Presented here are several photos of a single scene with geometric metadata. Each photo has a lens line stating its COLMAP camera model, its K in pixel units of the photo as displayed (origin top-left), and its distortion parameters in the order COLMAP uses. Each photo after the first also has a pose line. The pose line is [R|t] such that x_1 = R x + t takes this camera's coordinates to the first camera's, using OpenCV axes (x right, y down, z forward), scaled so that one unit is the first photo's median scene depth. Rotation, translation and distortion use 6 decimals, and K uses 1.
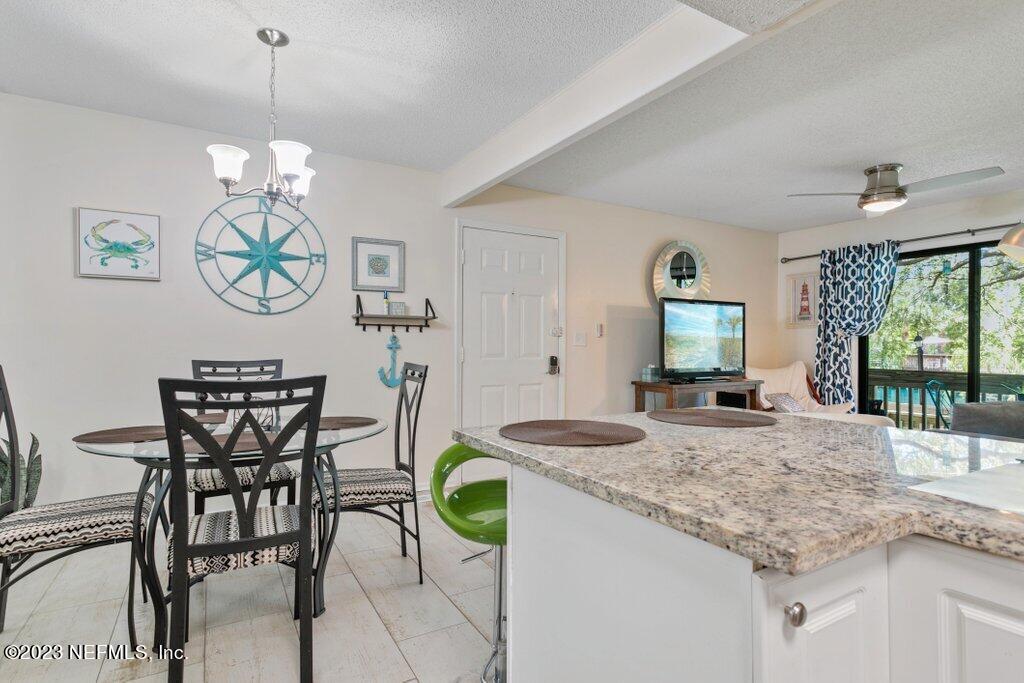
lens RADIAL K [[524.4, 0, 512.0], [0, 524.4, 341.5], [0, 0, 1]] dist [-0.027346, 0.029654]
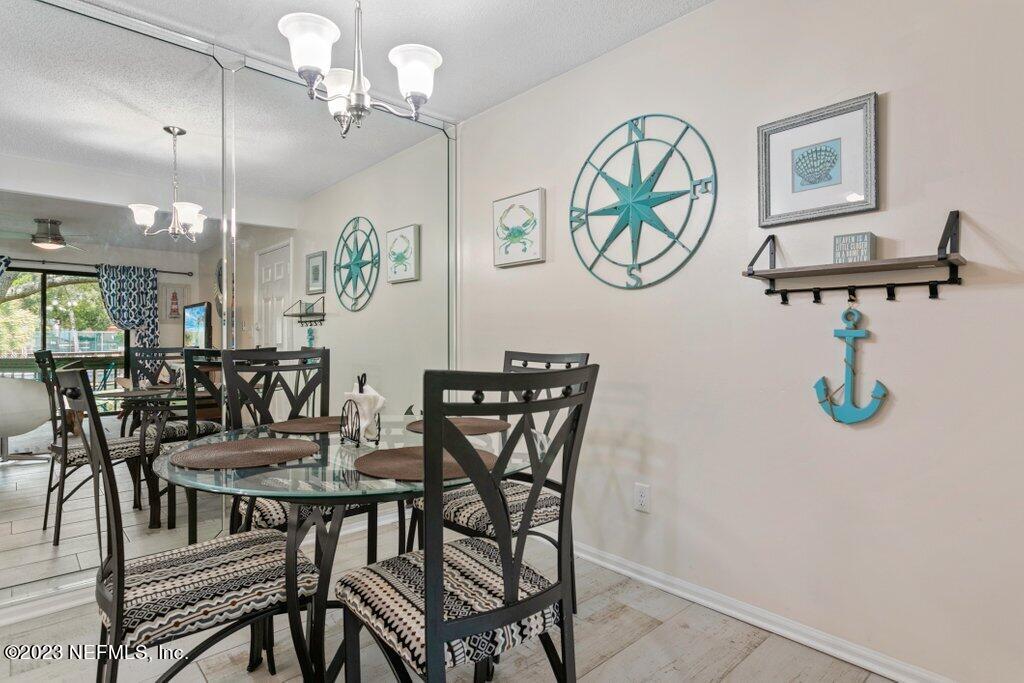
lens RADIAL K [[524.4, 0, 512.0], [0, 524.4, 341.5], [0, 0, 1]] dist [-0.027346, 0.029654]
pose [[0.228656, 0.000482, -0.973507, 0.104584], [0.000377, 1.000000, 0.000584, 0.010999], [0.973507, -0.000501, 0.228656, 0.439545]]
